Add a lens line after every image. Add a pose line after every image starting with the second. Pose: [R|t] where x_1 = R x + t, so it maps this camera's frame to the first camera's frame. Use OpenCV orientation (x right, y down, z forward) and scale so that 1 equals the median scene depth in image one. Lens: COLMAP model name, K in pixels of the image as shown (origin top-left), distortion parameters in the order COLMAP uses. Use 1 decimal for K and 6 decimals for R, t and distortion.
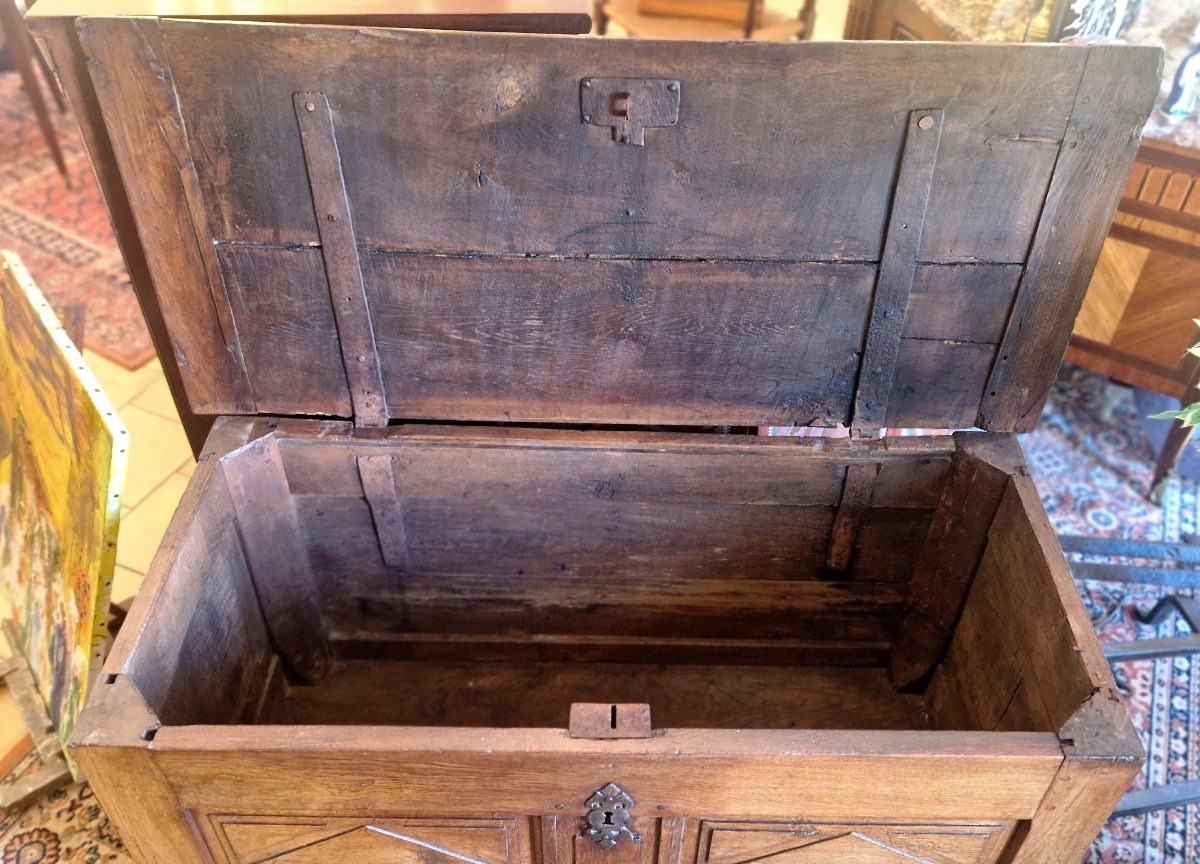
lens RADIAL K [[974.6, 0, 612.4], [0, 974.6, 435.4], [0, 0, 1]] dist [0.004984, -0.008903]
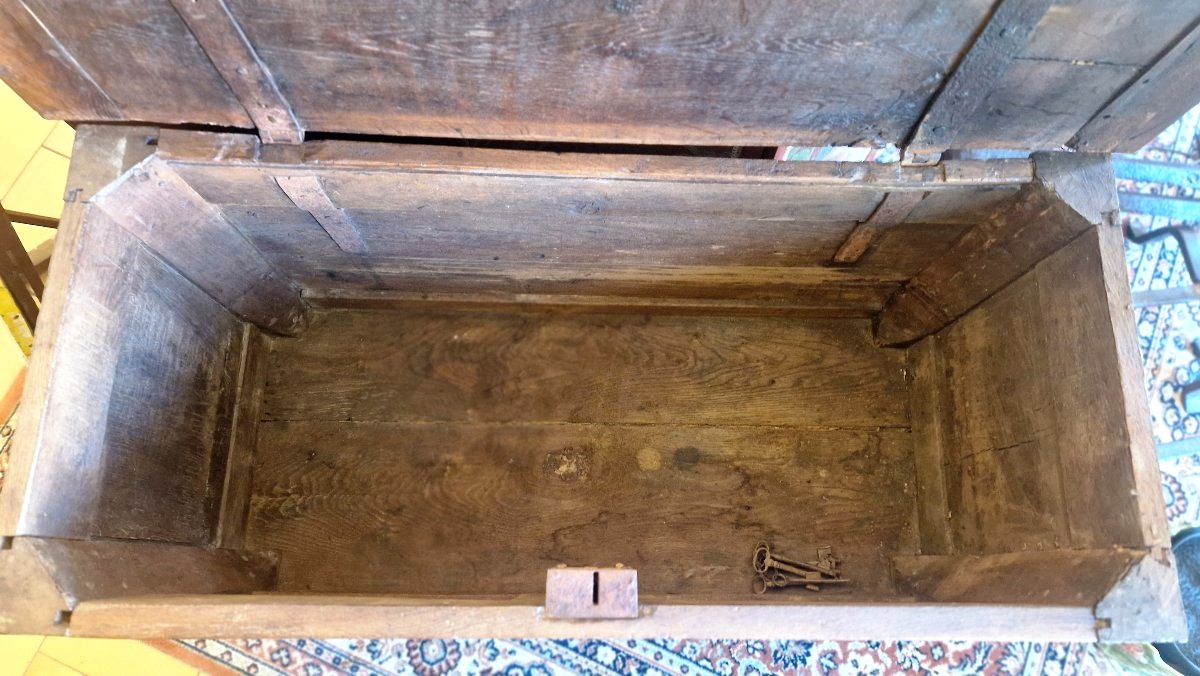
lens RADIAL K [[785.7, 0, 607.3], [0, 785.7, 341.3], [0, 0, 1]] dist [0.027555, -0.026539]
pose [[0.999932, 0.003812, 0.011053, 0.002138], [-0.009098, 0.847441, 0.530812, -0.212772], [-0.007343, -0.530877, 0.847417, 0.393724]]
